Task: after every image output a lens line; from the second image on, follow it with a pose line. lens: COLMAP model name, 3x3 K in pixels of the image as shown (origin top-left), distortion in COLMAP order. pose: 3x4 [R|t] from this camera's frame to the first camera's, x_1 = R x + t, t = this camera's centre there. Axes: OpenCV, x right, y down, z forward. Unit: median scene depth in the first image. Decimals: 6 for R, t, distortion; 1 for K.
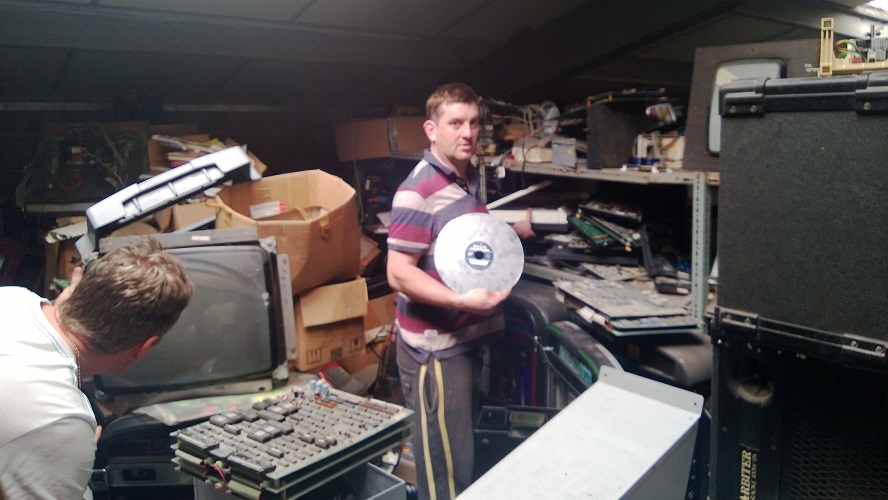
lens RADIAL K [[664.2, 0, 498.2], [0, 664.2, 226.2], [0, 0, 1]] dist [0.004236, -0.070707]
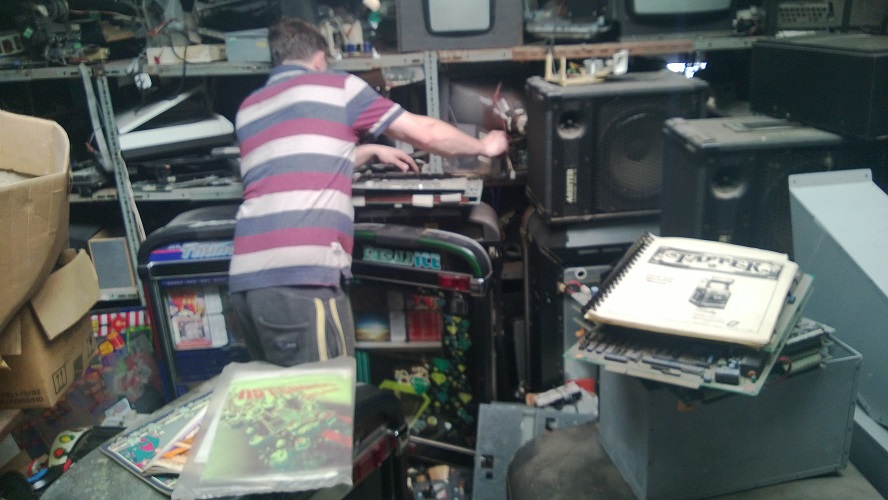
lens RADIAL K [[656.6, 0, 443.8], [0, 656.6, 223.8], [0, 0, 1]] dist [-0.048740, 0.002074]
pose [[0.611625, -0.267162, 0.744674, -0.487416], [0.158390, 0.963551, 0.215597, -0.034729], [-0.775130, -0.013915, 0.631648, 0.299205]]
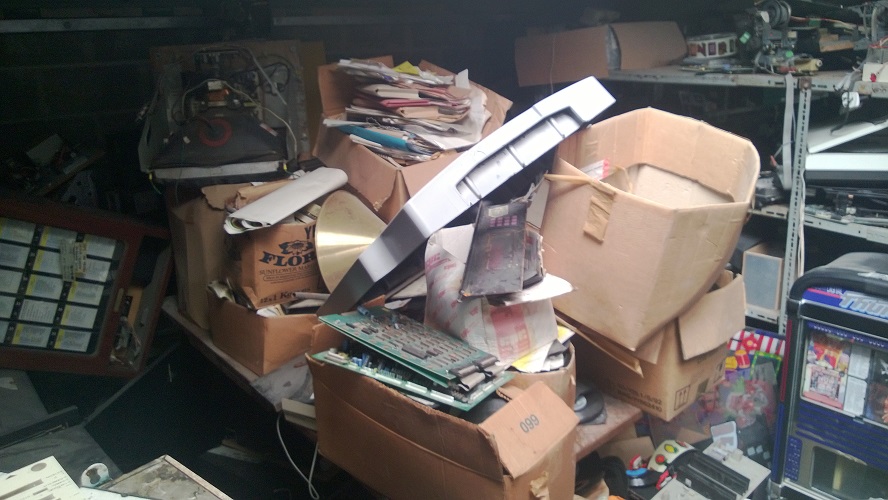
lens RADIAL K [[664.2, 0, 498.2], [0, 664.2, 226.2], [0, 0, 1]] dist [0.004236, -0.070707]
pose [[0.999347, -0.034438, 0.010930, -0.466445], [0.032730, 0.990998, 0.129817, -0.064541], [-0.015302, -0.129375, 0.991478, 0.379331]]
